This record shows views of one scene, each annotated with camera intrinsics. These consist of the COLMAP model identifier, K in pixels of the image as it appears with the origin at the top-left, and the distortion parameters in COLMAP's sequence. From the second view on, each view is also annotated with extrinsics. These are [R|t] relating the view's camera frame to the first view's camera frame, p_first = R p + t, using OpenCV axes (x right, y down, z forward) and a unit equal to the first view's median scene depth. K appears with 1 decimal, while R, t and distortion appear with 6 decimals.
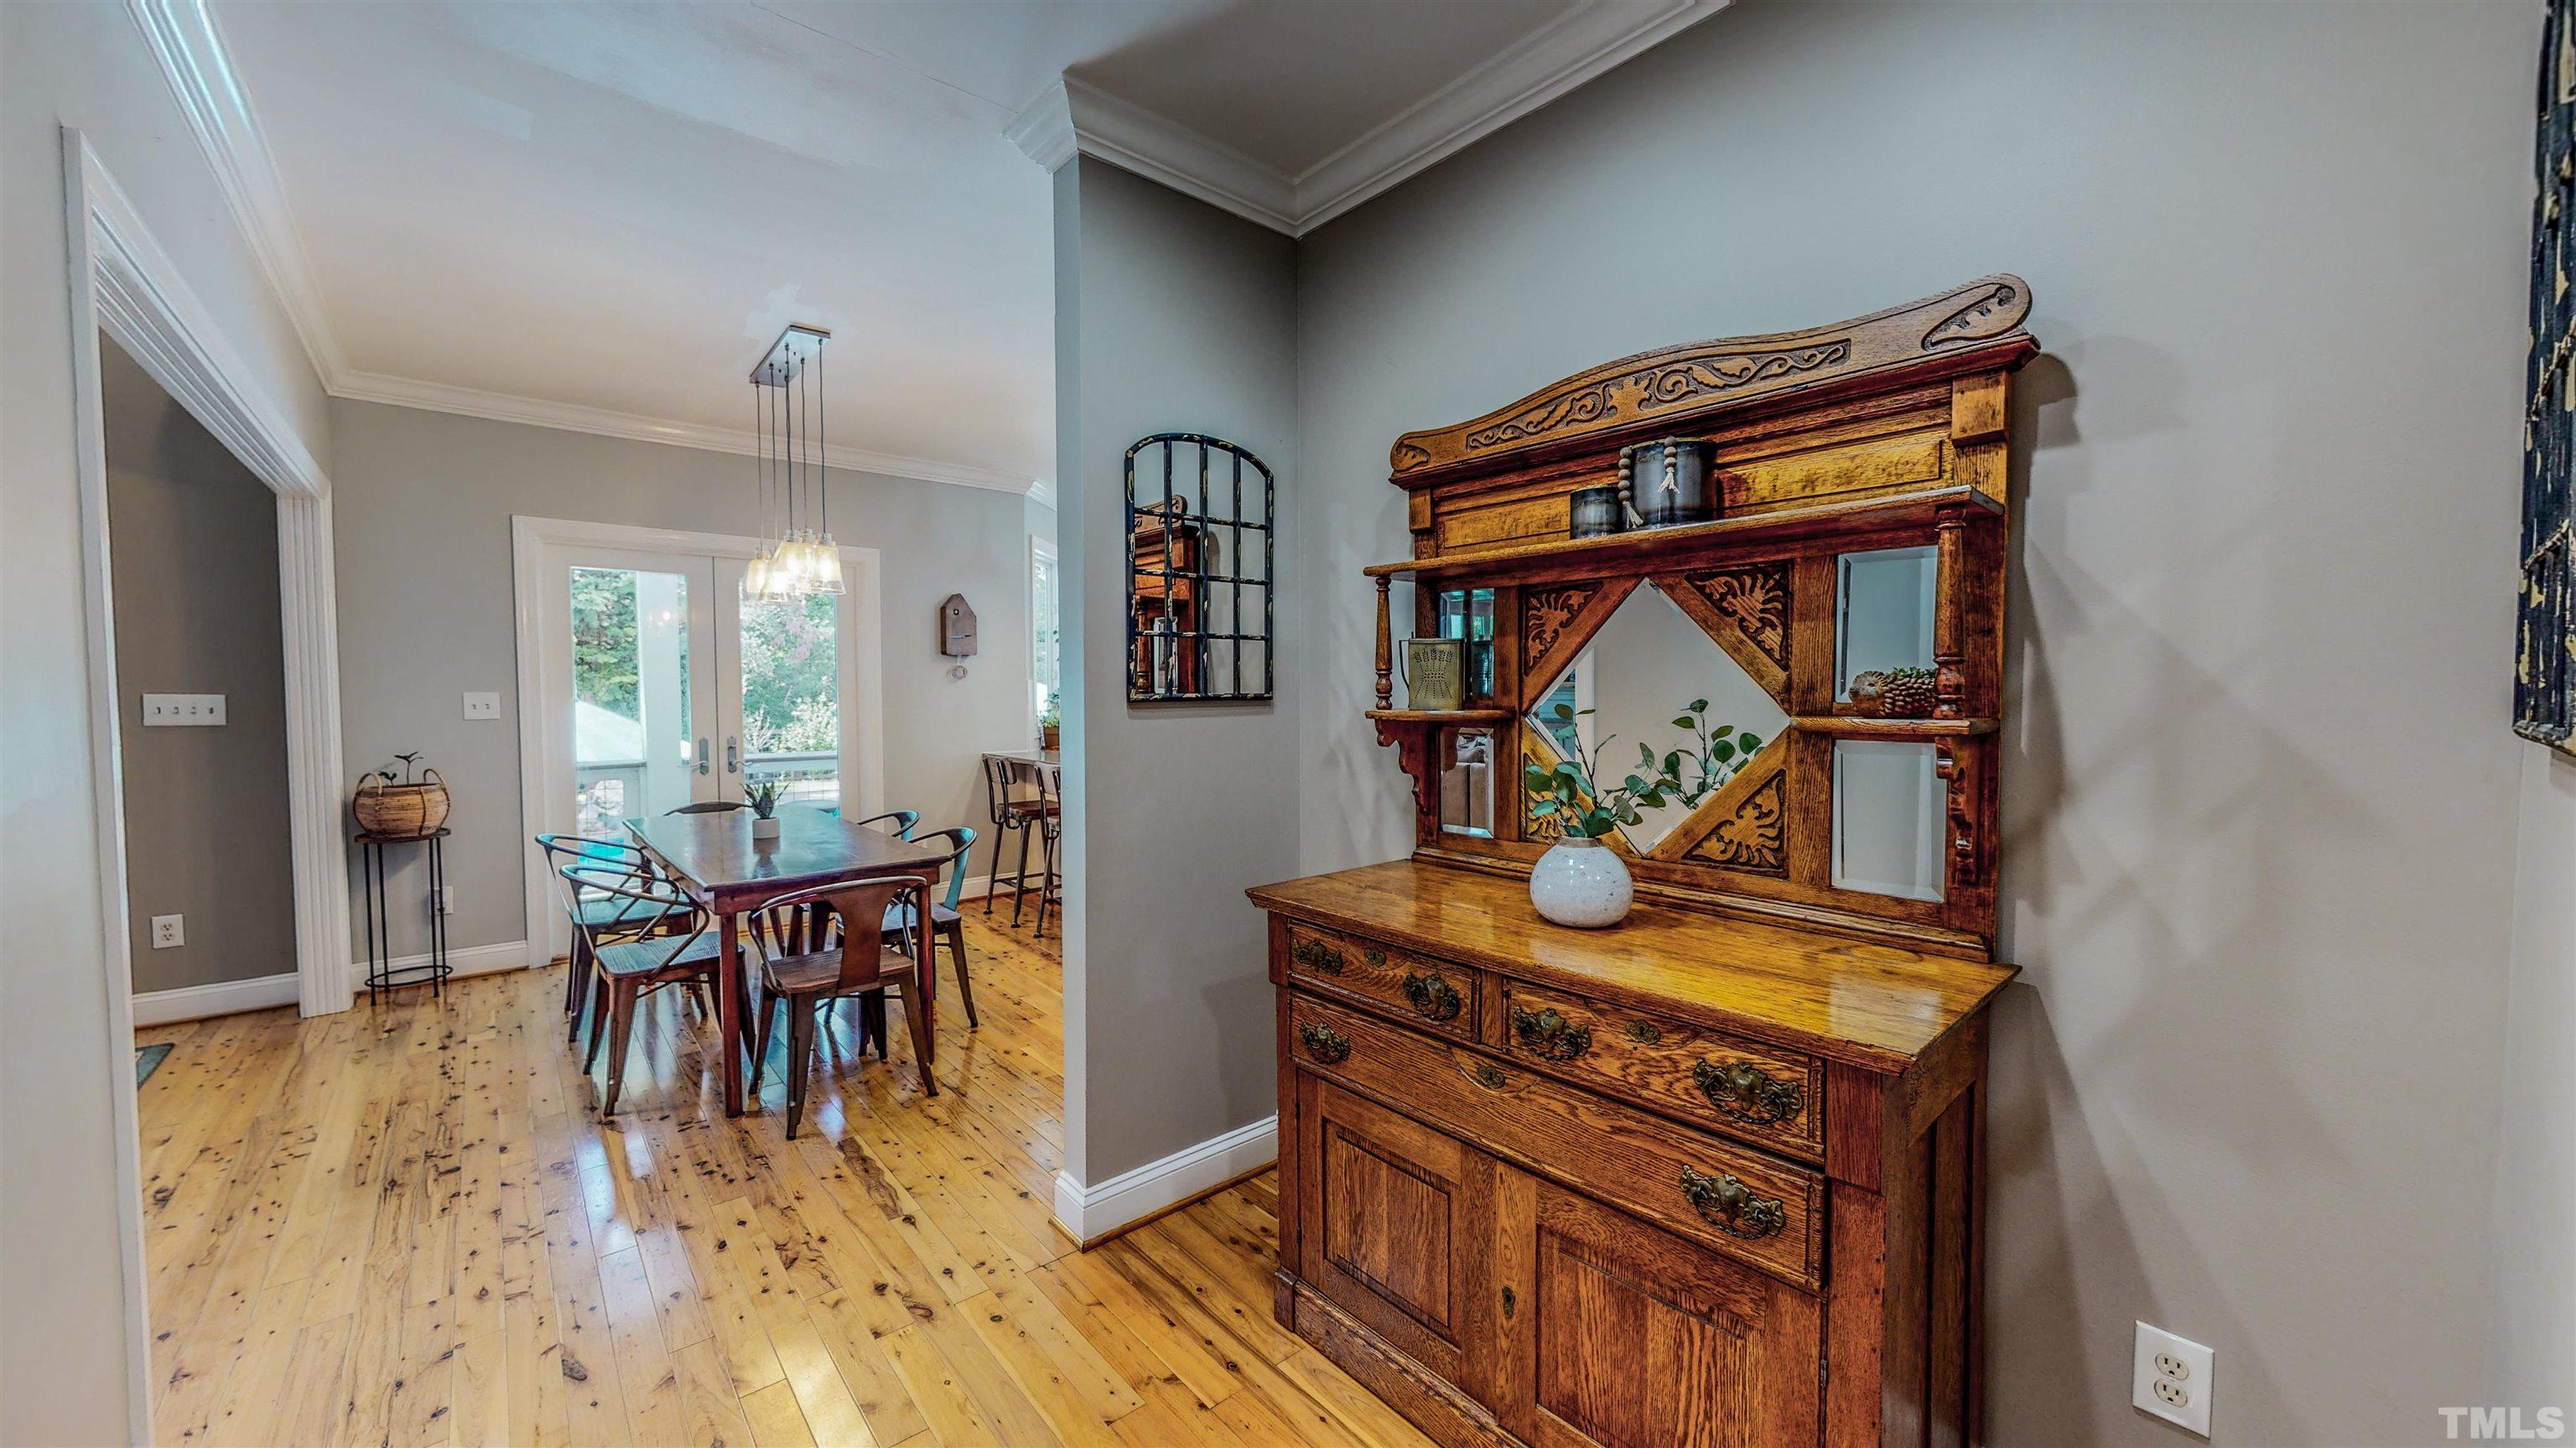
lens RADIAL K [[946.4, 0, 1296.8], [0, 946.4, 727.3], [0, 0, 1]] dist [-0.000162, -0.000190]
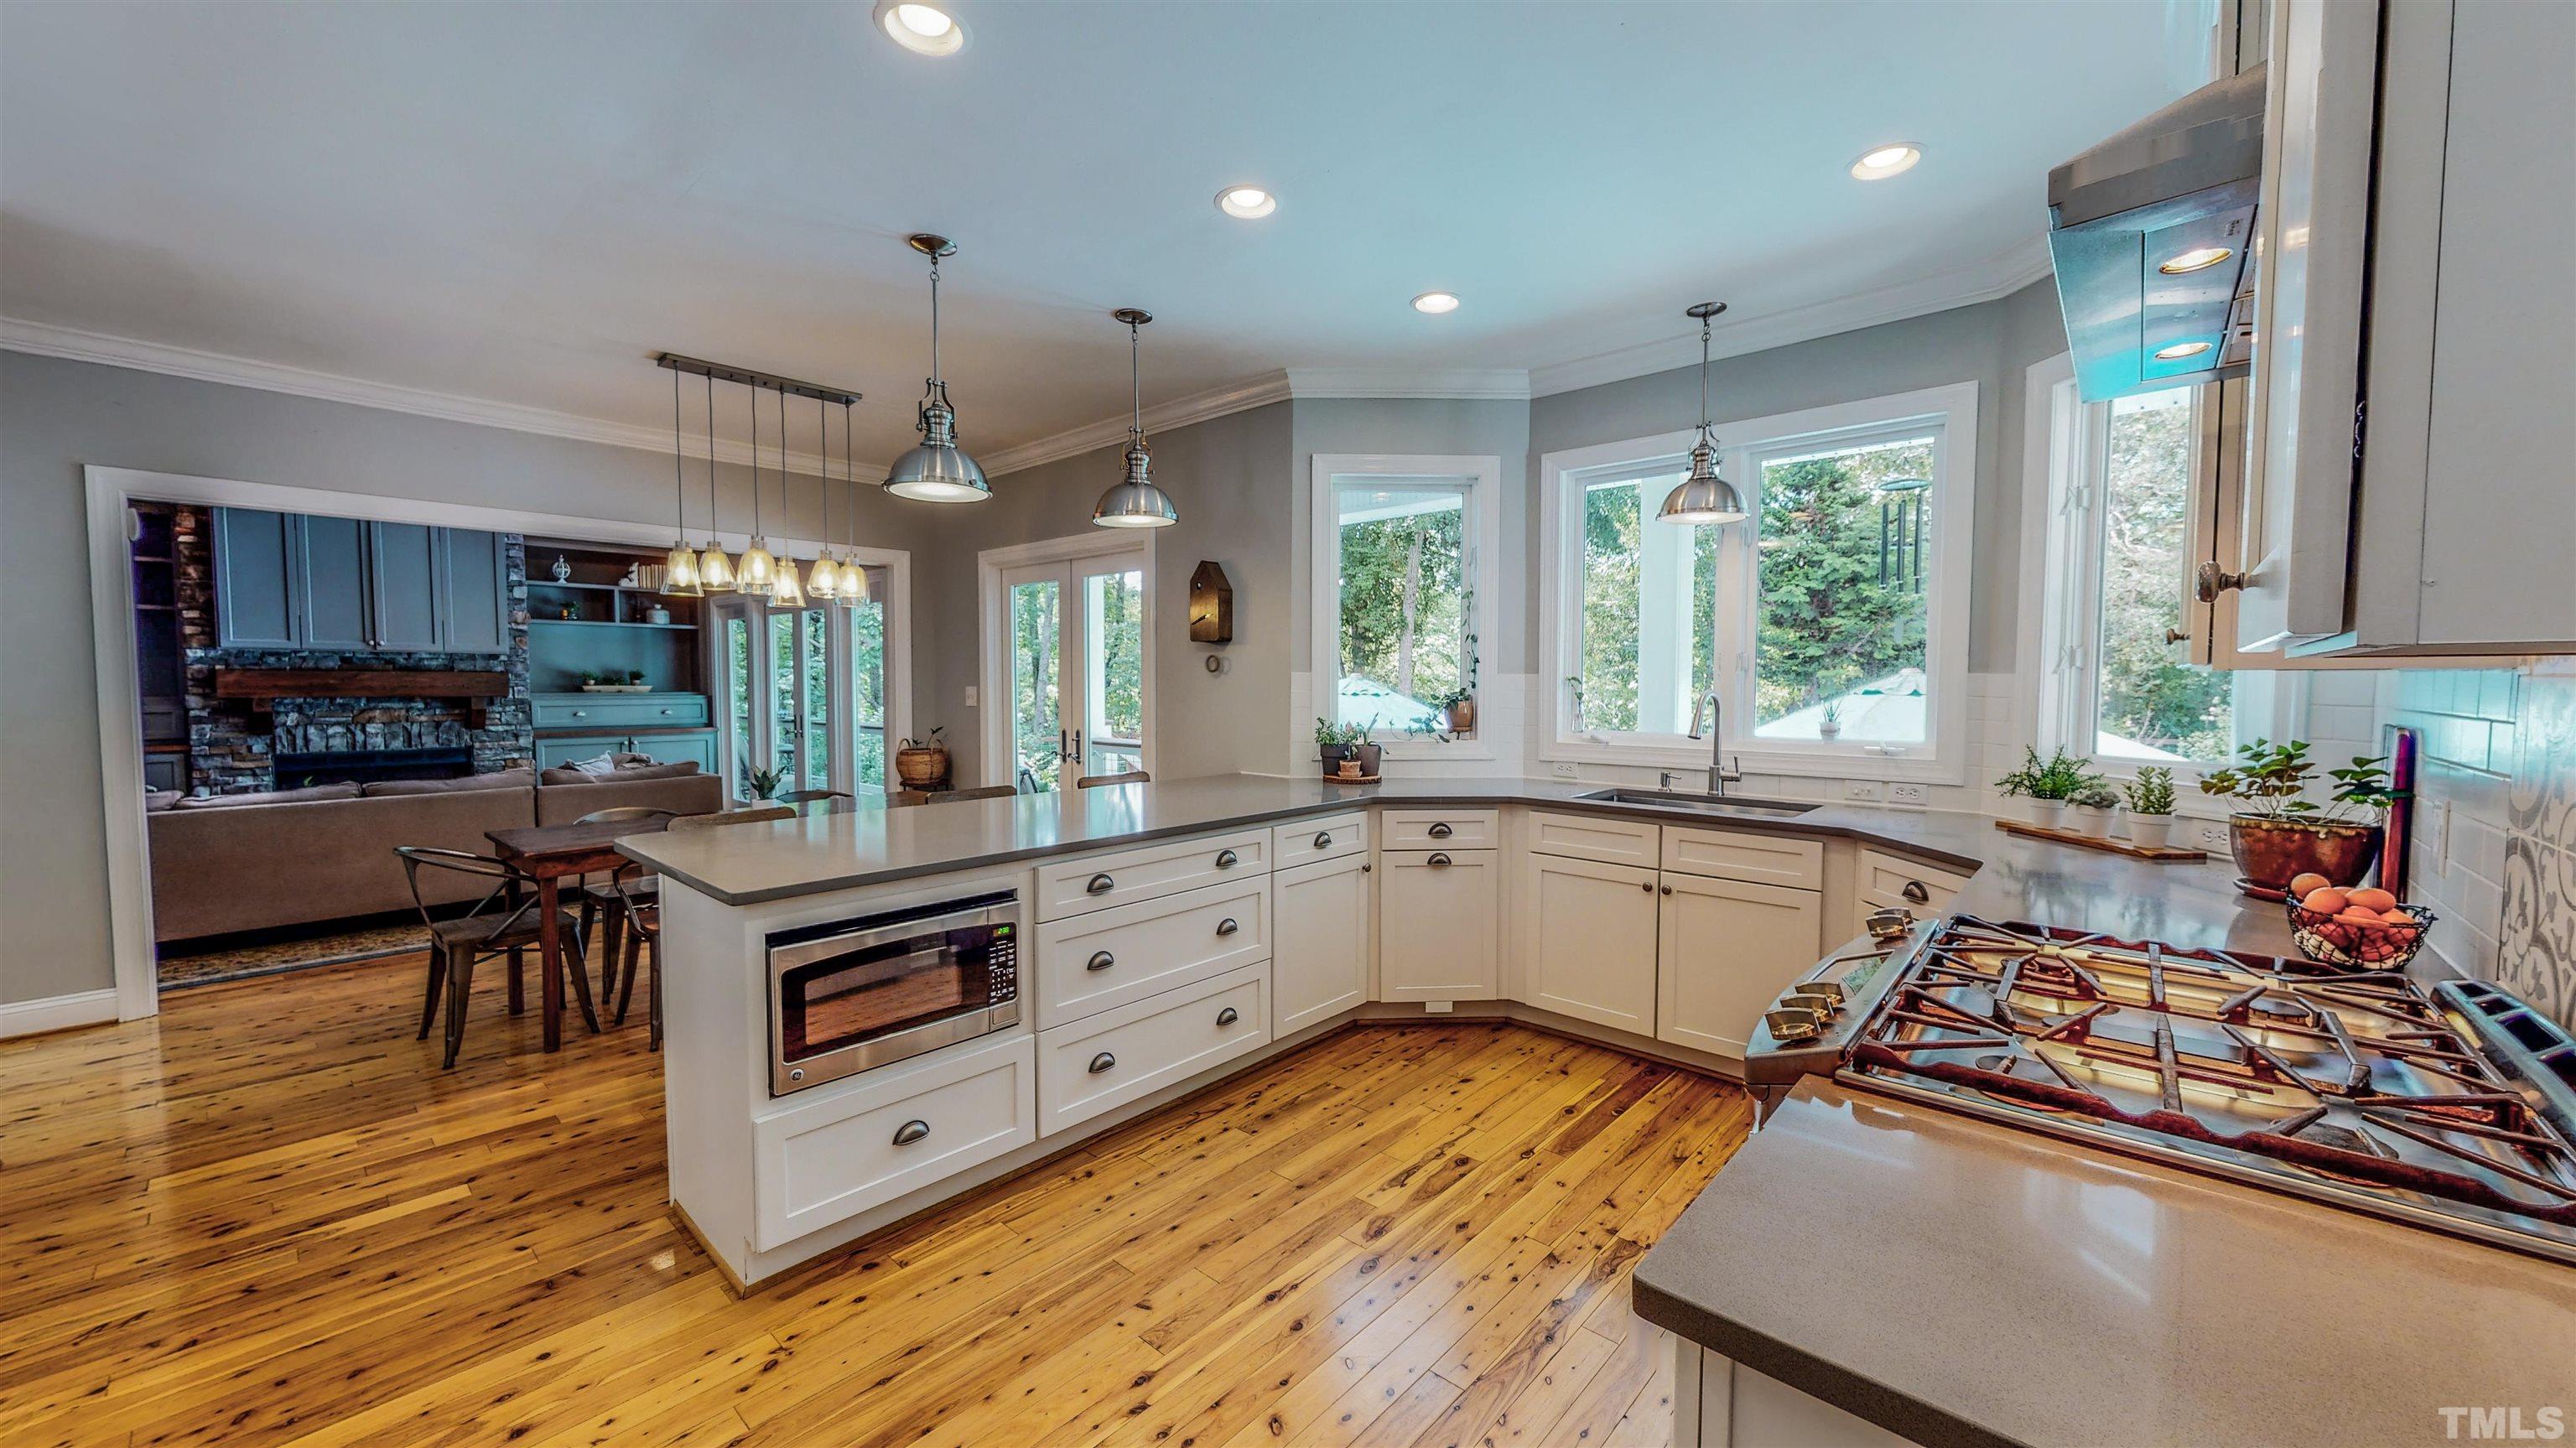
lens RADIAL K [[946.4, 0, 1287.5], [0, 946.4, 733.8], [0, 0, 1]] dist [-0.000162, -0.000190]
pose [[0.125798, 0.054942, -0.990533, 1.409289], [-0.042755, 0.997838, 0.049918, -0.145388], [0.991134, 0.036071, 0.127875, 3.291629]]
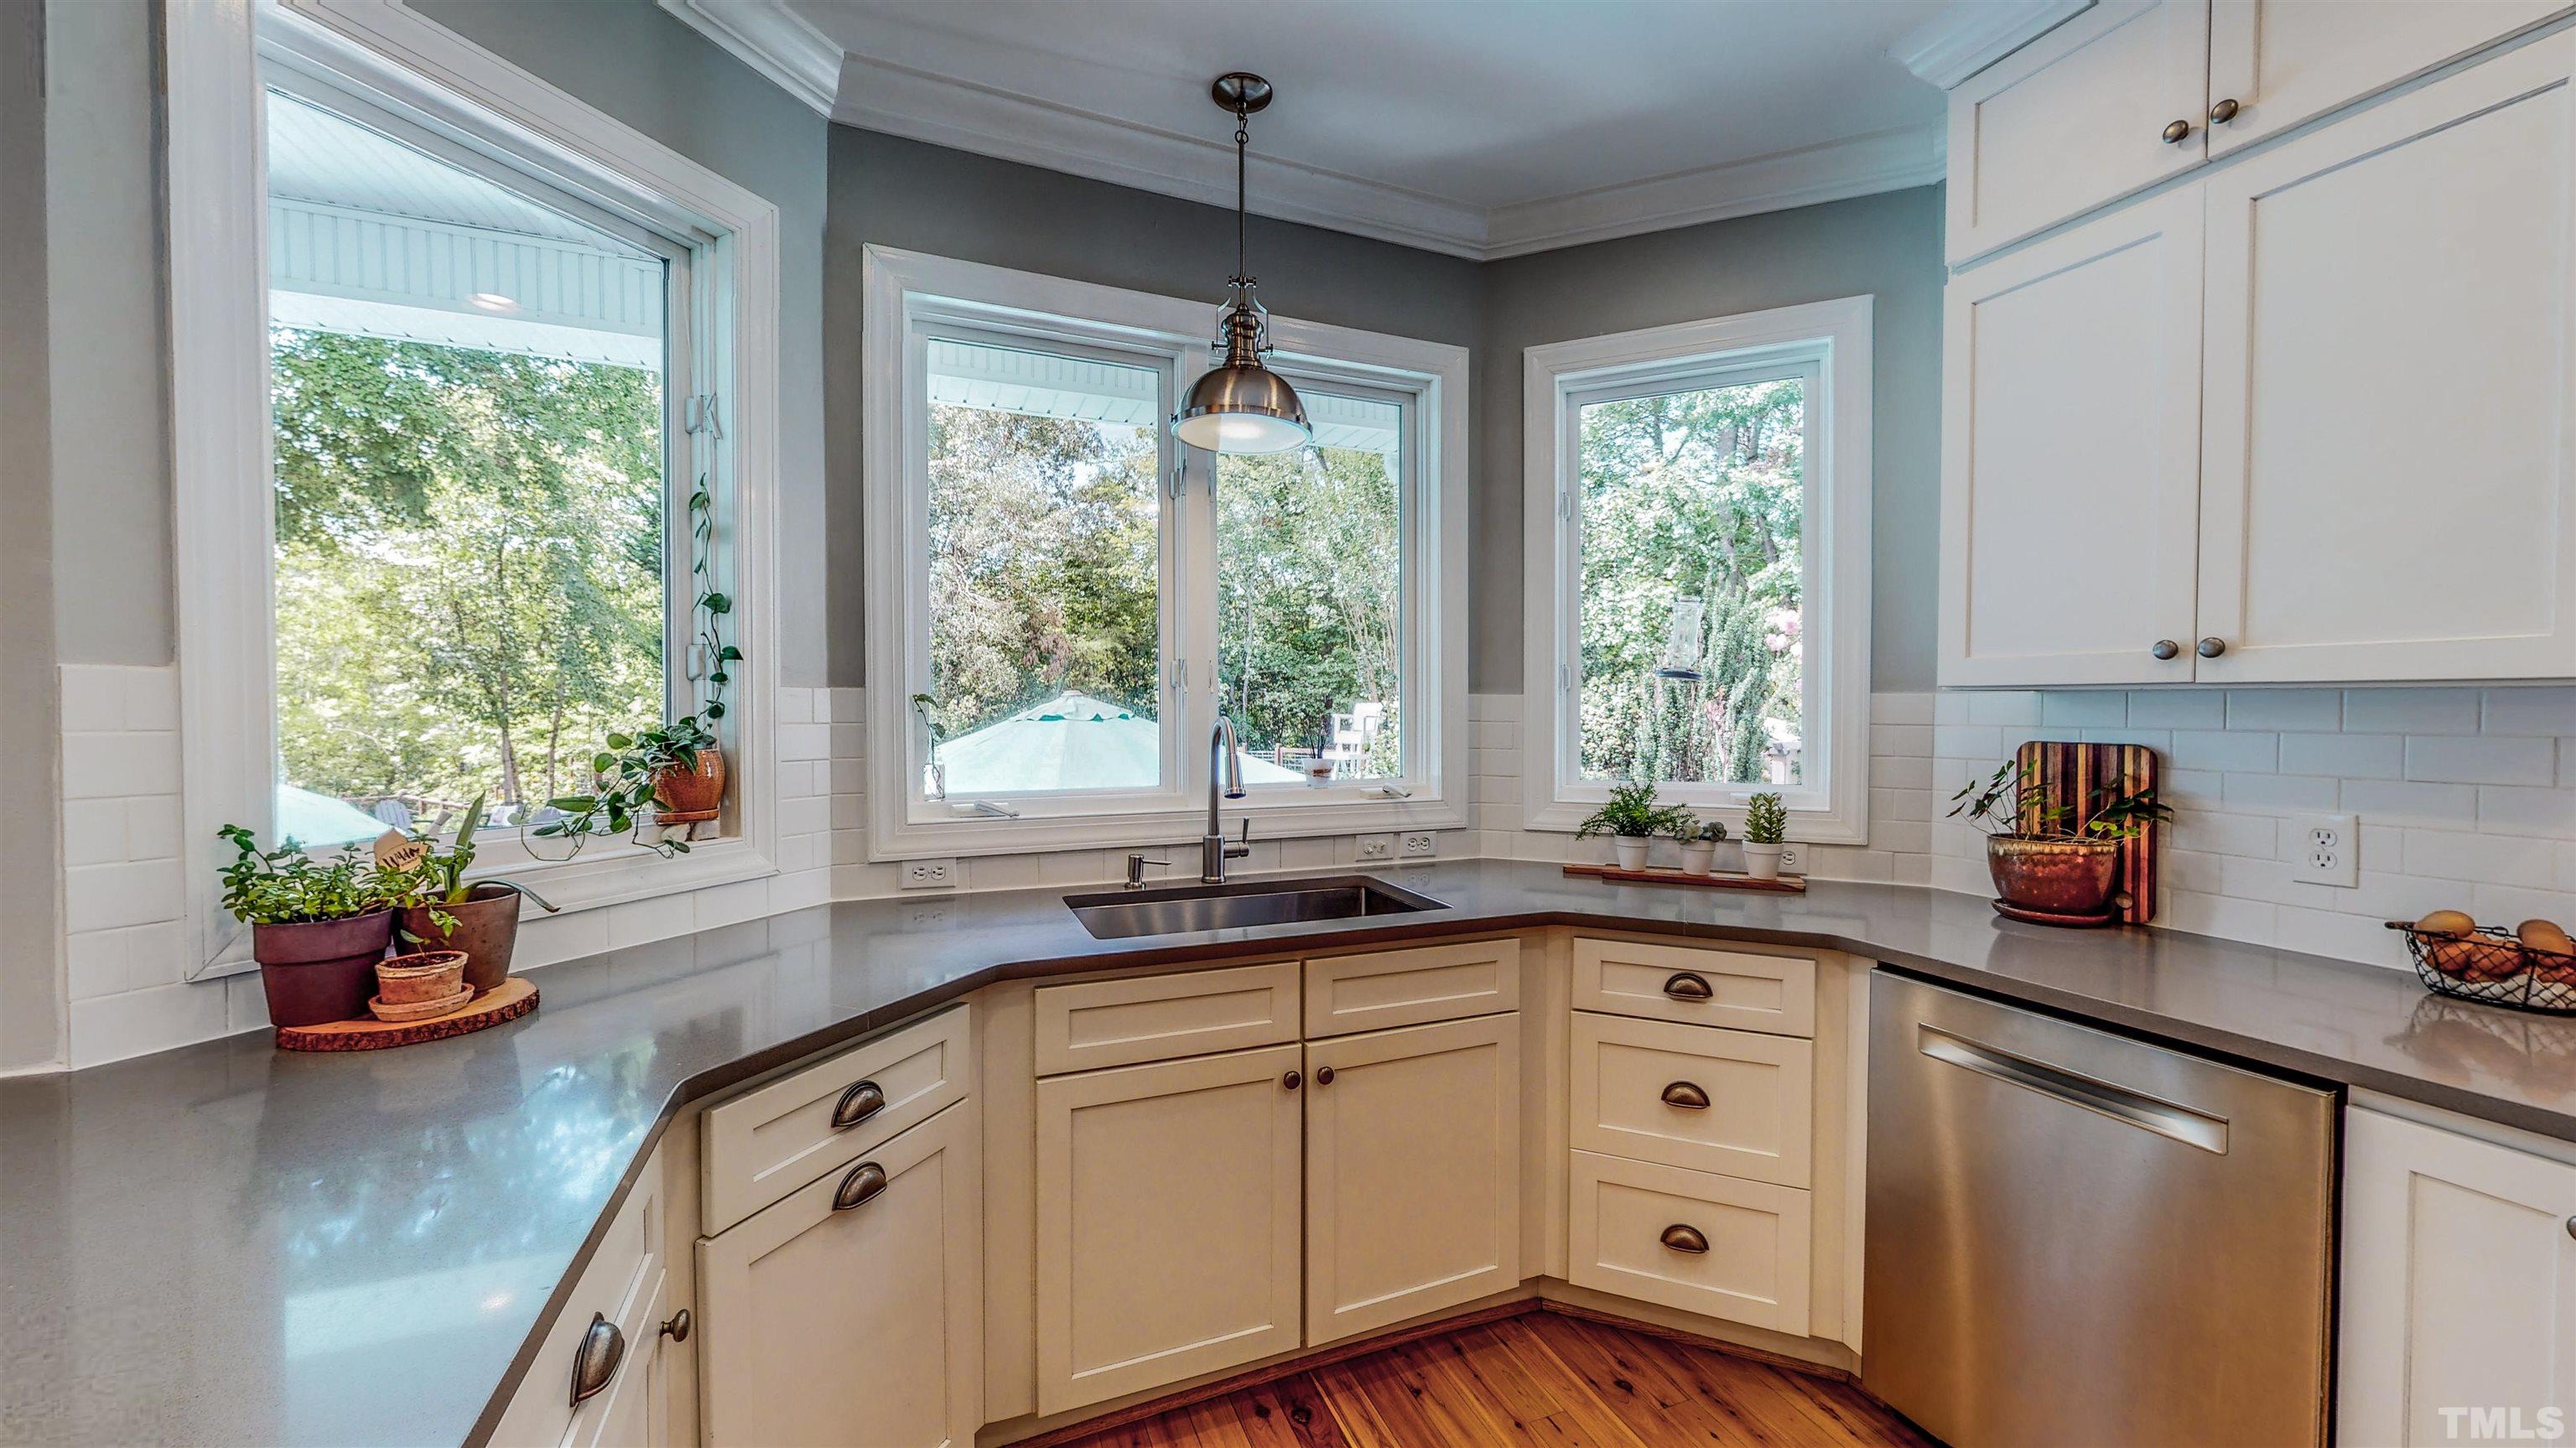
lens RADIAL K [[946.4, 0, 1288.5], [0, 946.4, 723.1], [0, 0, 1]] dist [-0.000162, -0.000190]
pose [[0.947515, 0.005374, -0.319665, -0.047337], [-0.013246, 0.999660, -0.022457, -0.139688], [0.319436, 0.025513, 0.947264, 3.274024]]
